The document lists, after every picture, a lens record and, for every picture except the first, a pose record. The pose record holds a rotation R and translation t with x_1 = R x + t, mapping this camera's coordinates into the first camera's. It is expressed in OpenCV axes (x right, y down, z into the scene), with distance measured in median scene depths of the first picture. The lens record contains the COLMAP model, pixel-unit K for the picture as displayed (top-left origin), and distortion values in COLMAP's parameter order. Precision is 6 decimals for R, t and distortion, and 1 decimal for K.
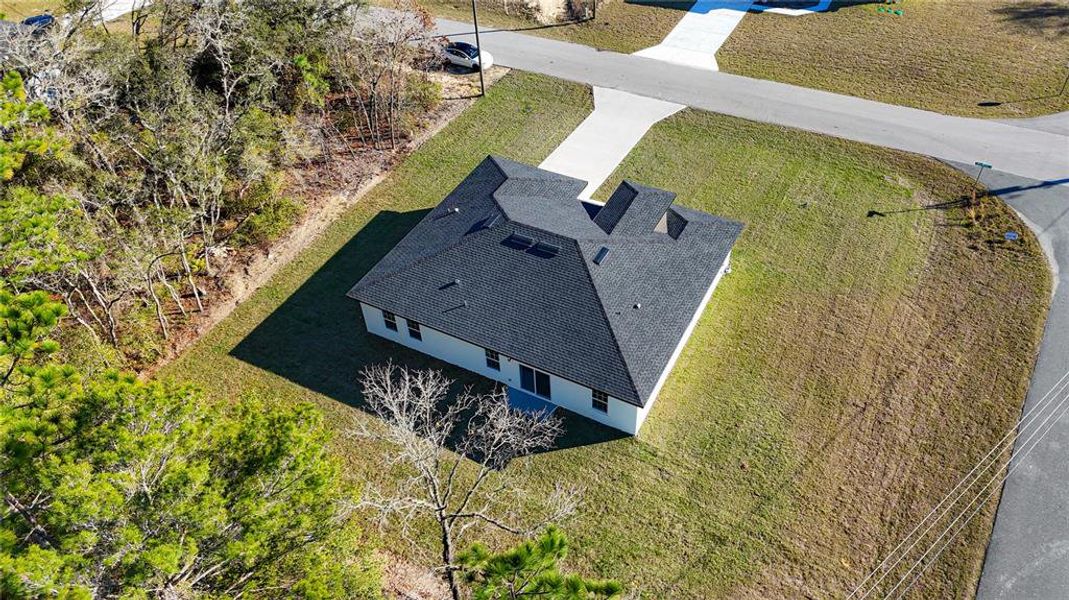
lens RADIAL K [[778.2, 0, 534.5], [0, 778.2, 300.0], [0, 0, 1]] dist [0.079501, -0.079716]
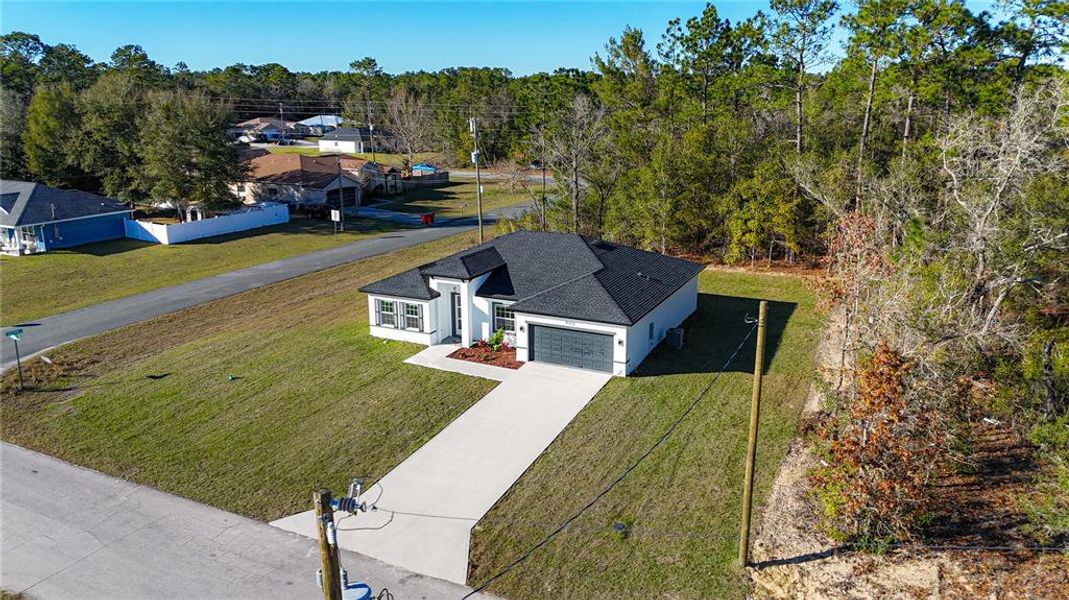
lens RADIAL K [[778.2, 0, 534.5], [0, 778.2, 300.0], [0, 0, 1]] dist [0.079501, -0.079716]
pose [[-0.997980, 0.055518, -0.030883, 0.057562], [0.002318, 0.517610, 0.855614, -0.852837], [0.063487, 0.853814, -0.516693, 1.372966]]
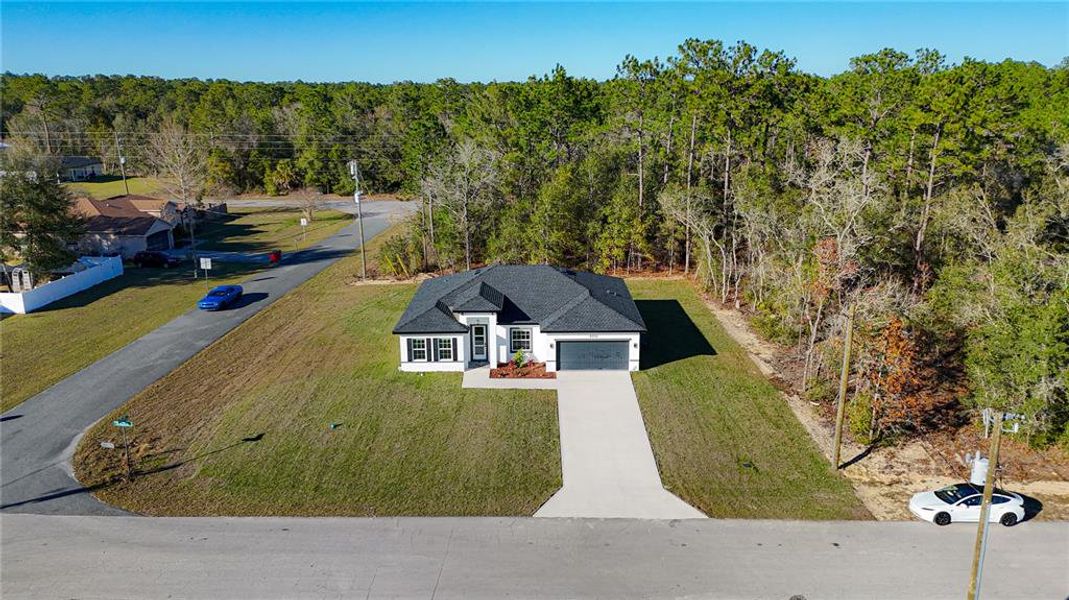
lens RADIAL K [[778.2, 0, 534.5], [0, 778.2, 300.0], [0, 0, 1]] dist [0.079501, -0.079716]
pose [[-0.879219, 0.168306, -0.445698, 0.518269], [-0.296853, 0.538179, 0.788823, -0.971245], [0.372629, 0.825855, -0.423216, 1.349523]]
